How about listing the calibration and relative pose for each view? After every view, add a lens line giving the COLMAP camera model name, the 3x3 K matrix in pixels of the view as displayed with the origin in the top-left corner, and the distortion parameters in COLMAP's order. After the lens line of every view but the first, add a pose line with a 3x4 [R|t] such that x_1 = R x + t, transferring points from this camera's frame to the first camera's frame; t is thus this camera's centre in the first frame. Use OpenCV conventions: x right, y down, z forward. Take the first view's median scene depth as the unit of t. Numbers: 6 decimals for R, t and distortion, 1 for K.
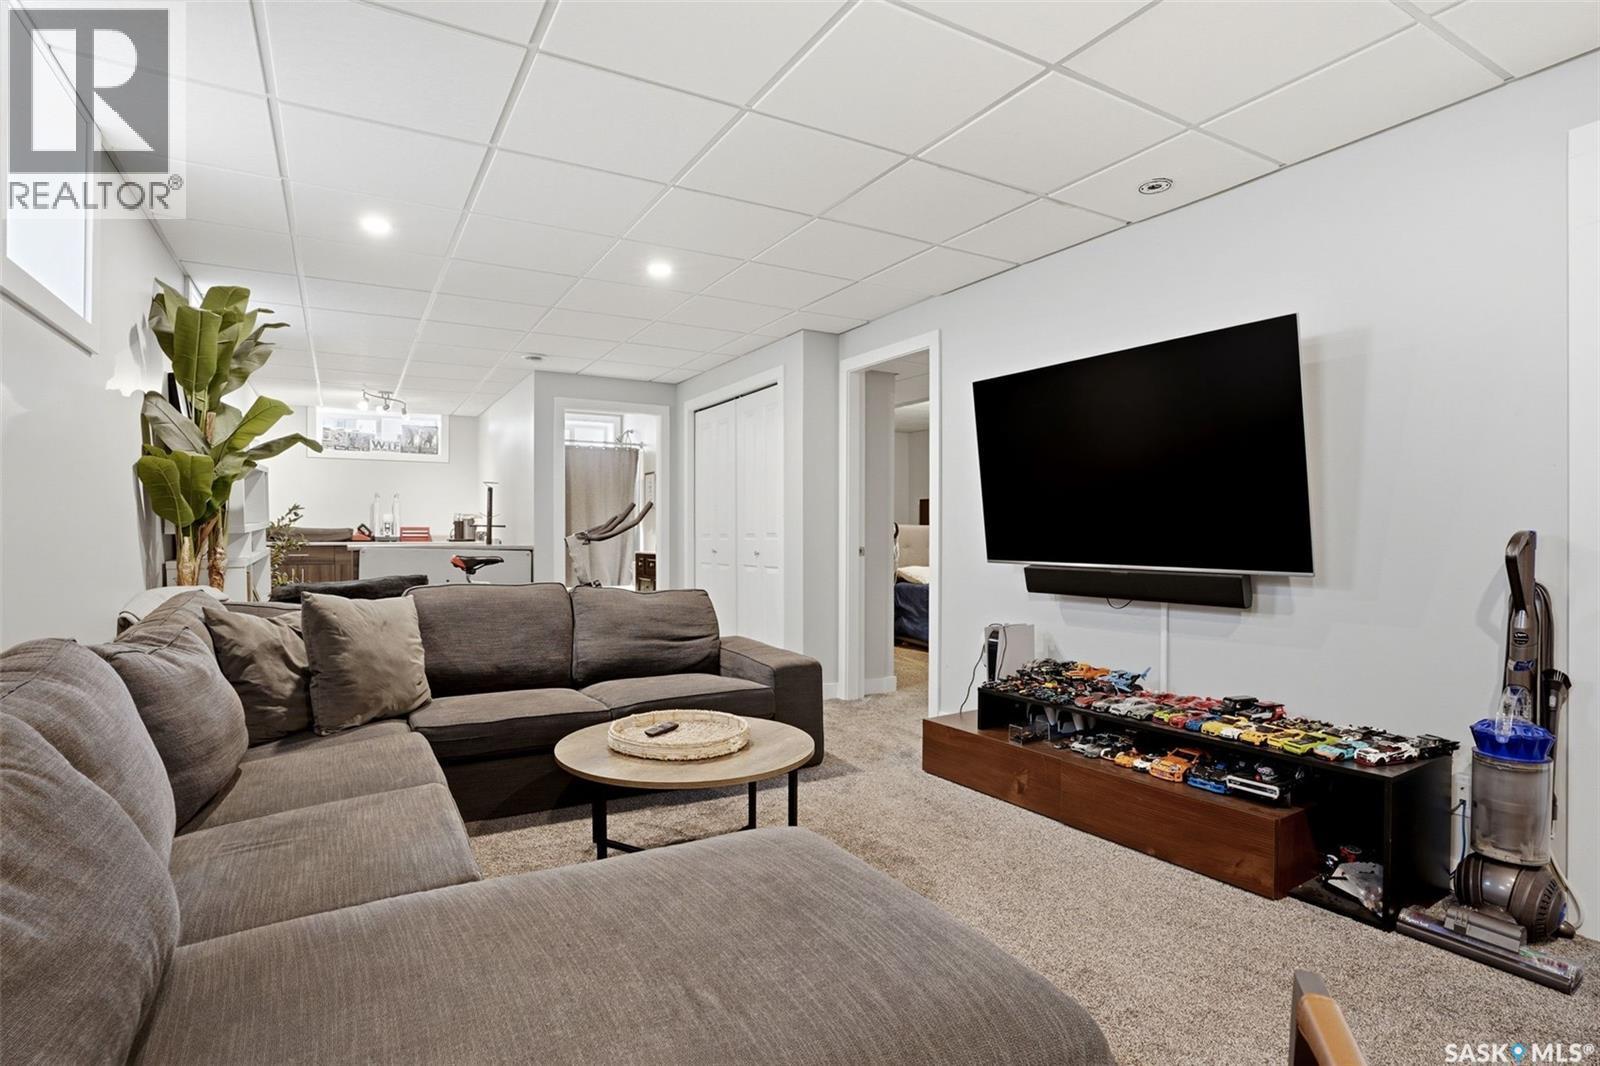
lens RADIAL K [[806.9, 0, 797.7], [0, 806.9, 531.4], [0, 0, 1]] dist [-0.038151, 0.003972]
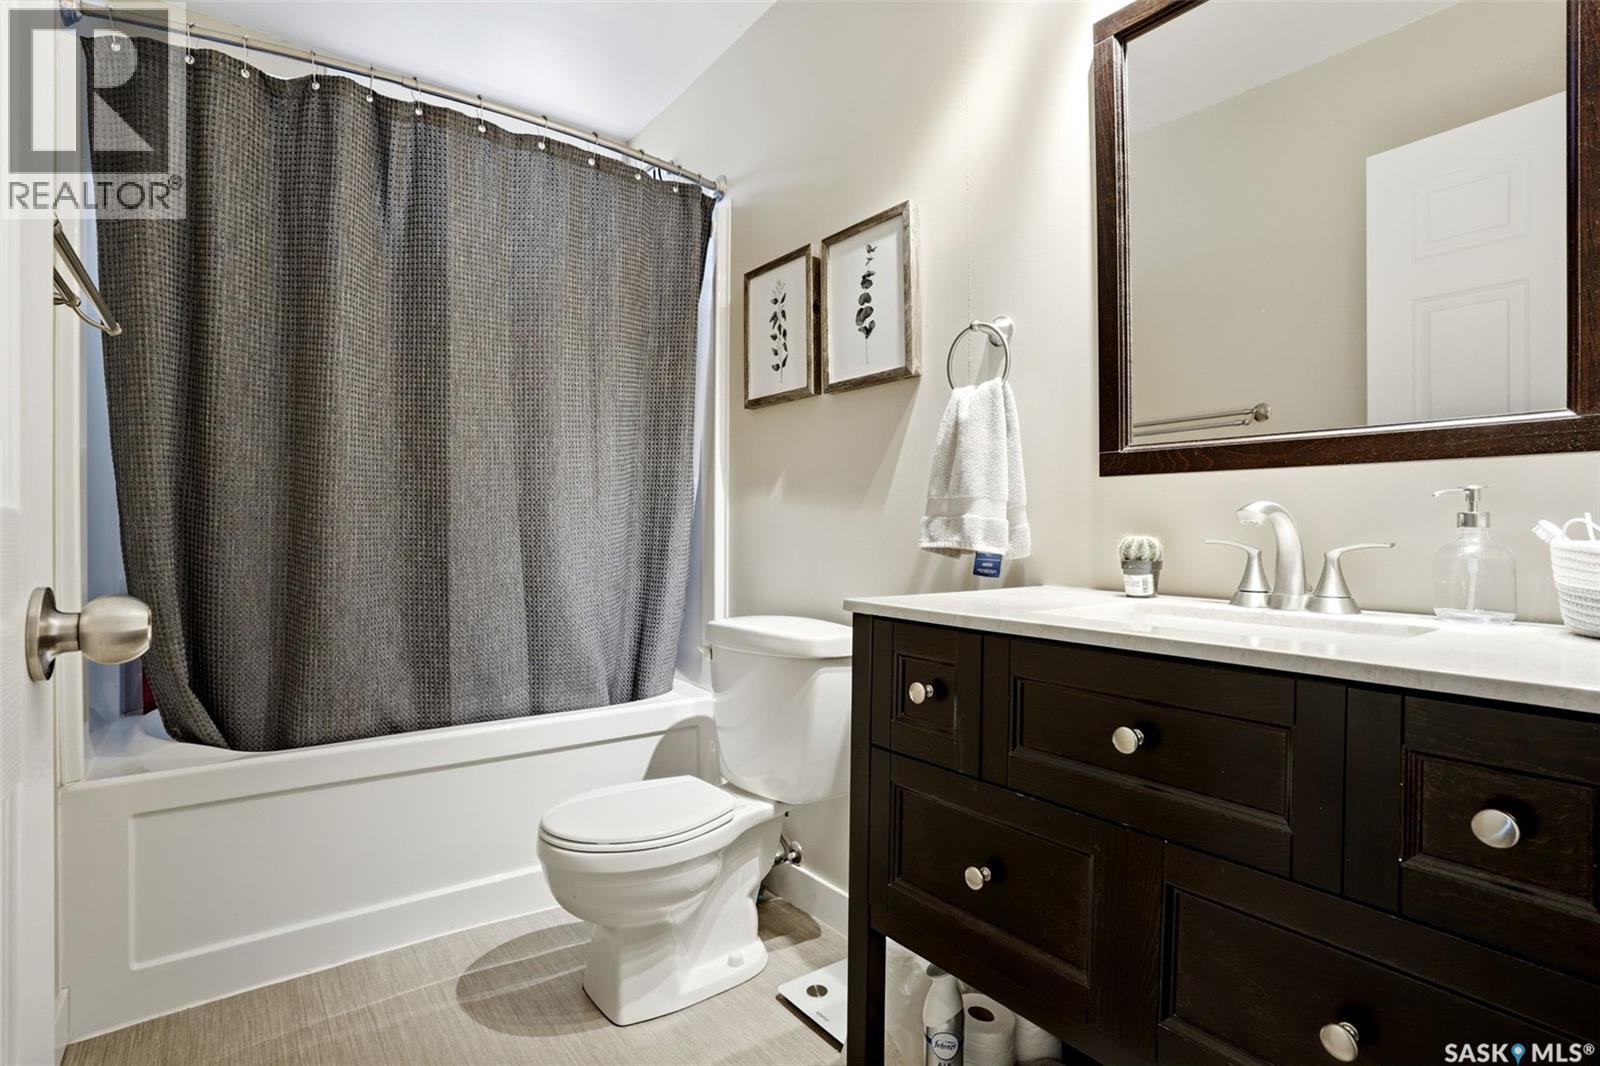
lens RADIAL K [[806.9, 0, 802.0], [0, 806.9, 538.4], [0, 0, 1]] dist [-0.038151, 0.003972]
pose [[0.996438, 0.005493, 0.084145, -0.190238], [-0.005420, 0.999985, -0.001093, 0.014374], [-0.084150, 0.000633, 0.996453, 0.727214]]
